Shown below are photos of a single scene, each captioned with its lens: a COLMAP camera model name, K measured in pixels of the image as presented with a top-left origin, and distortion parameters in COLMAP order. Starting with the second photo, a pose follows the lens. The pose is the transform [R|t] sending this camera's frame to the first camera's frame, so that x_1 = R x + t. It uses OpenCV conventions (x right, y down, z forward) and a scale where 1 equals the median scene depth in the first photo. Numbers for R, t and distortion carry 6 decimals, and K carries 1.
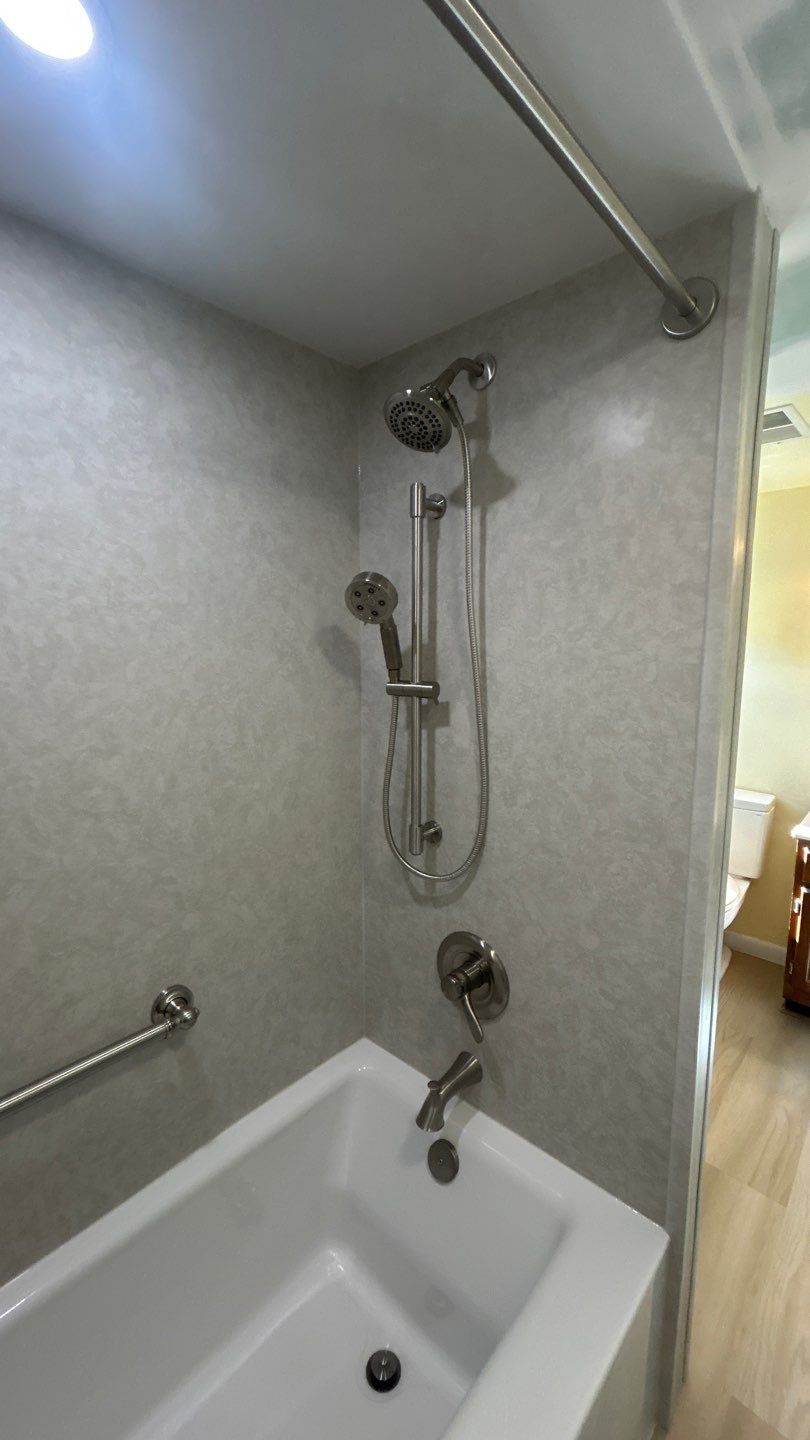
lens RADIAL K [[590.9, 0, 406.4], [0, 590.9, 719.6], [0, 0, 1]] dist [-0.001856, 0.000360]
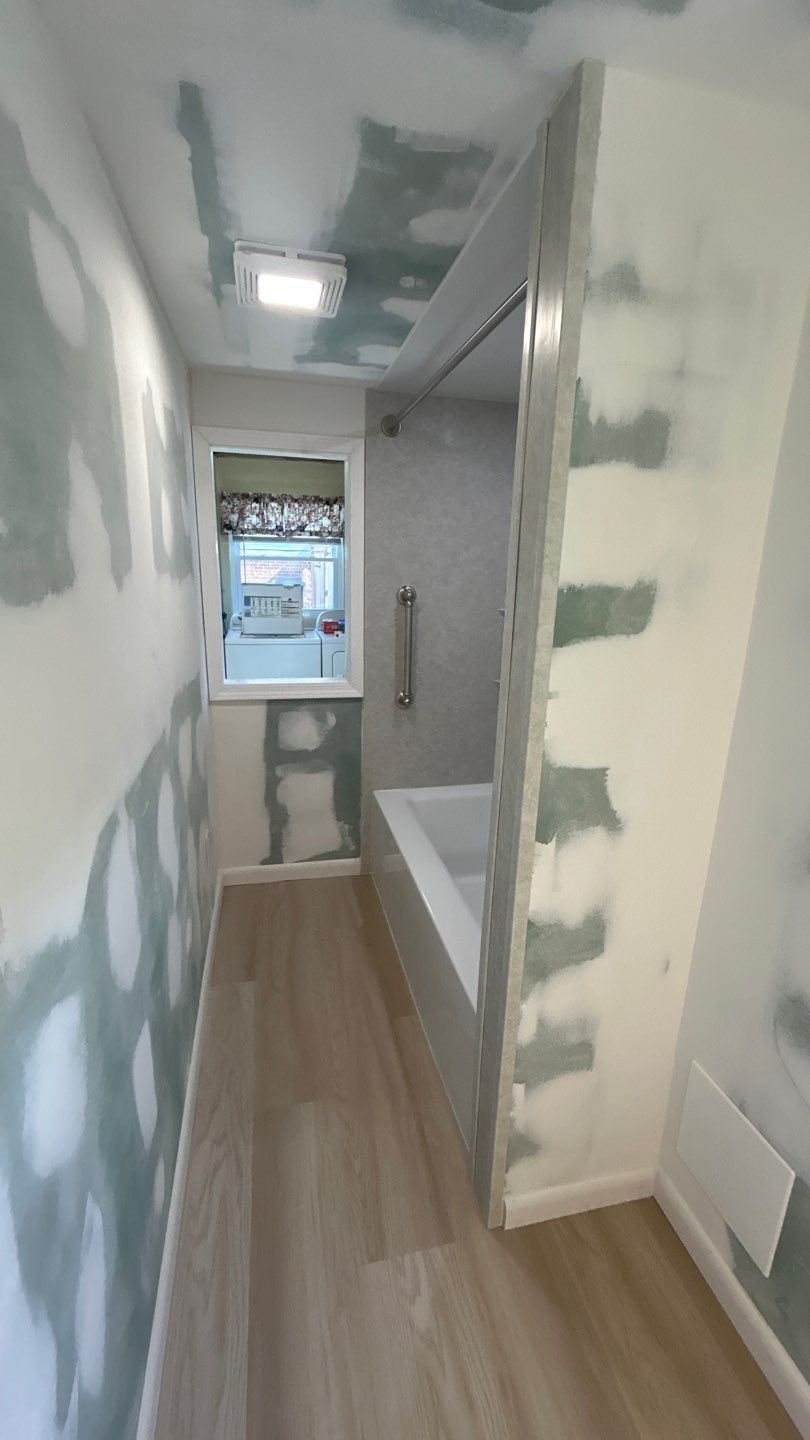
lens RADIAL K [[590.9, 0, 406.4], [0, 590.9, 719.6], [0, 0, 1]] dist [-0.001856, 0.000360]
pose [[-0.573451, 0.194819, -0.795738, 1.285966], [-0.139905, 0.933756, 0.329432, -0.129887], [0.807205, 0.300241, -0.508208, 1.180728]]
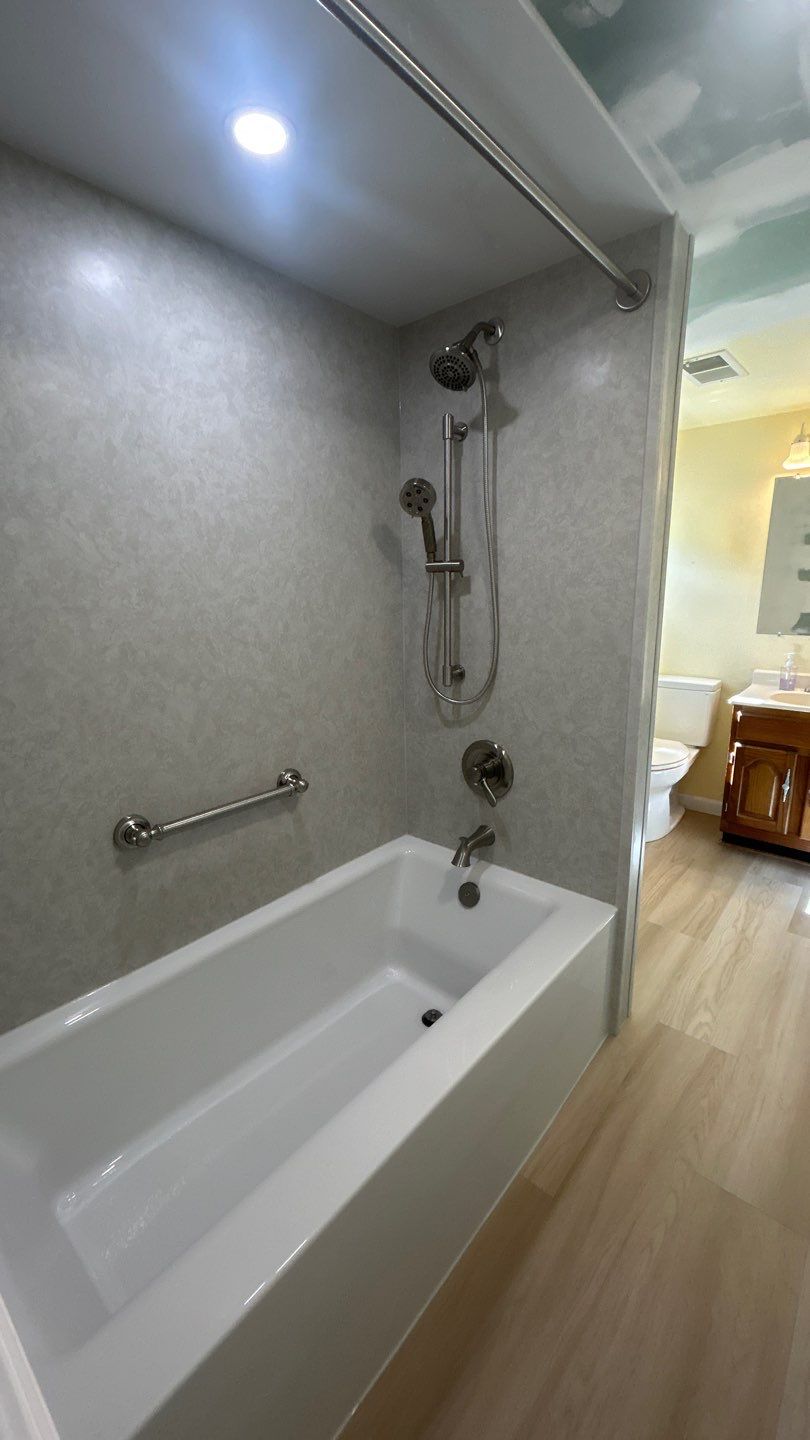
lens RADIAL K [[583.1, 0, 405.0], [0, 583.1, 720.0], [0, 0, 1]] dist [-0.003919, 0.000337]
pose [[0.999635, -0.021588, 0.016246, -0.122869], [0.020116, 0.996102, 0.085884, 0.206253], [-0.018037, -0.085526, 0.996173, -0.447661]]
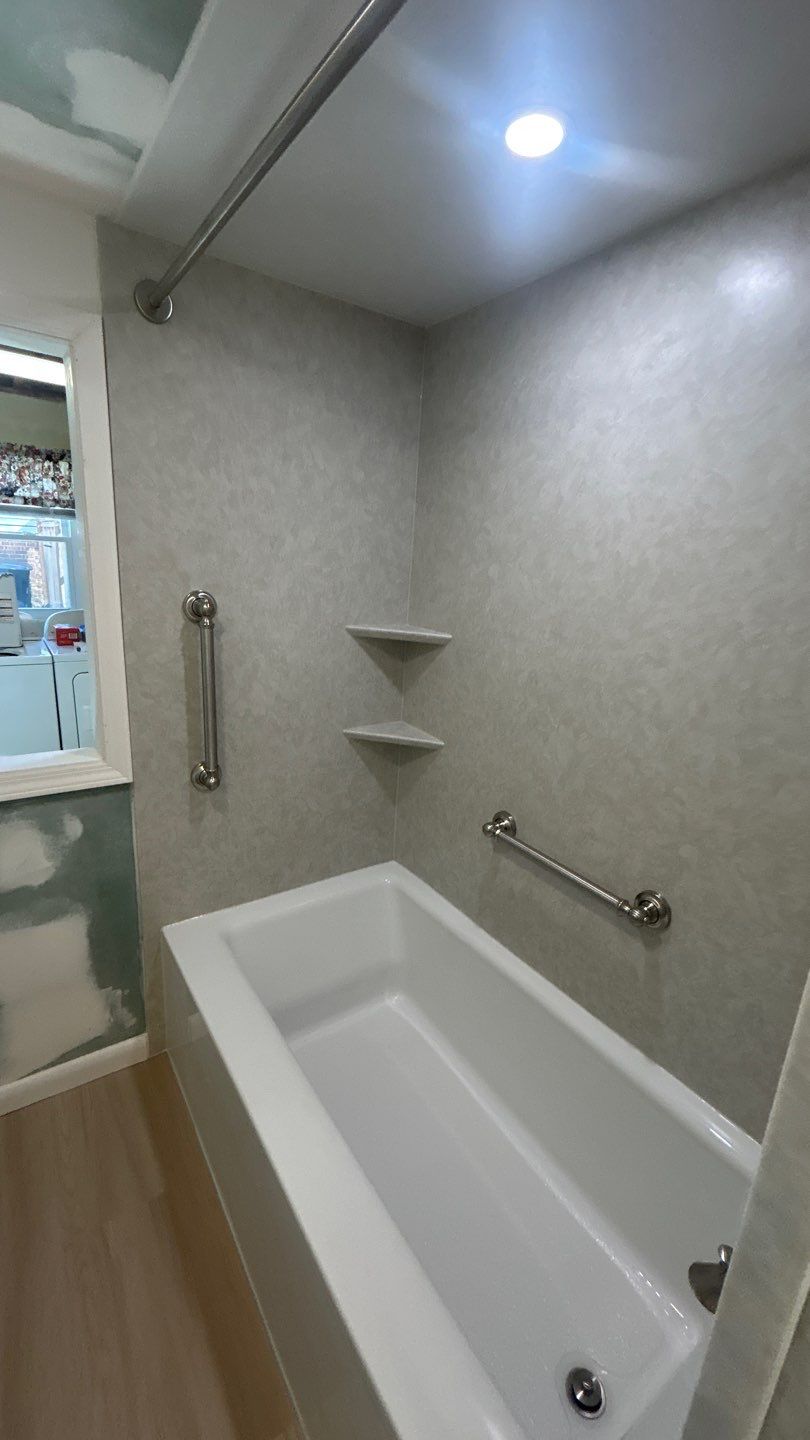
lens RADIAL K [[586.7, 0, 403.2], [0, 586.7, 721.0], [0, 0, 1]] dist [-0.001391, 0.000525]
pose [[-0.231691, 0.243145, -0.941913, 0.638619], [-0.193742, 0.937329, 0.289618, -0.064876], [0.953301, 0.249590, -0.170063, 0.649097]]
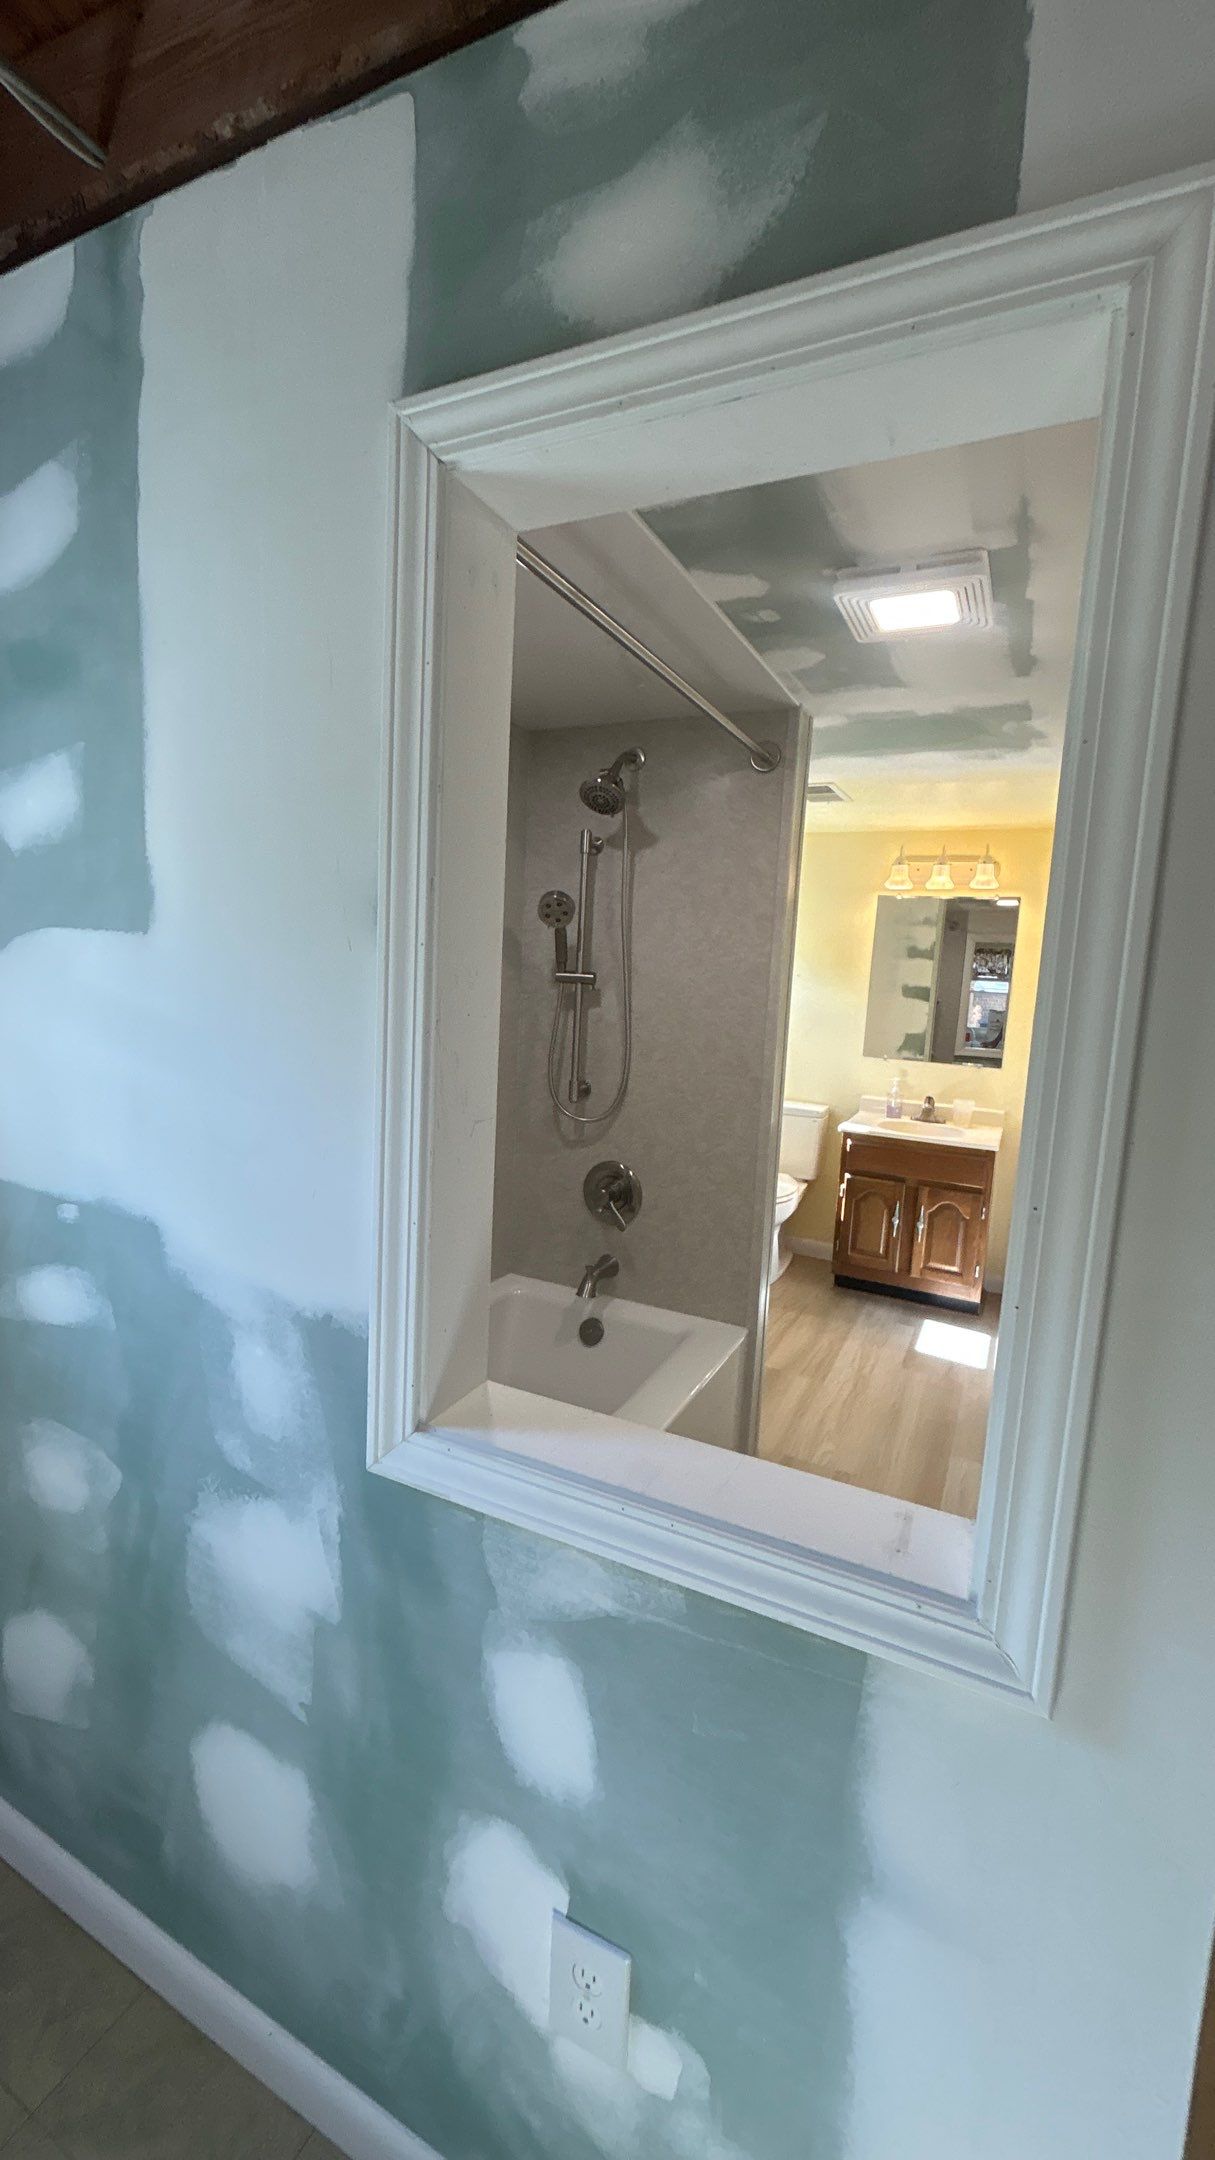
lens RADIAL K [[880.0, 0, 604.8], [0, 880.0, 1081.5], [0, 0, 1]] dist [-0.001391, 0.000525]
pose [[0.961110, 0.010007, 0.275986, -0.513516], [-0.008765, 0.999945, -0.005733, 0.211053], [-0.276028, 0.003091, 0.961145, -1.023656]]
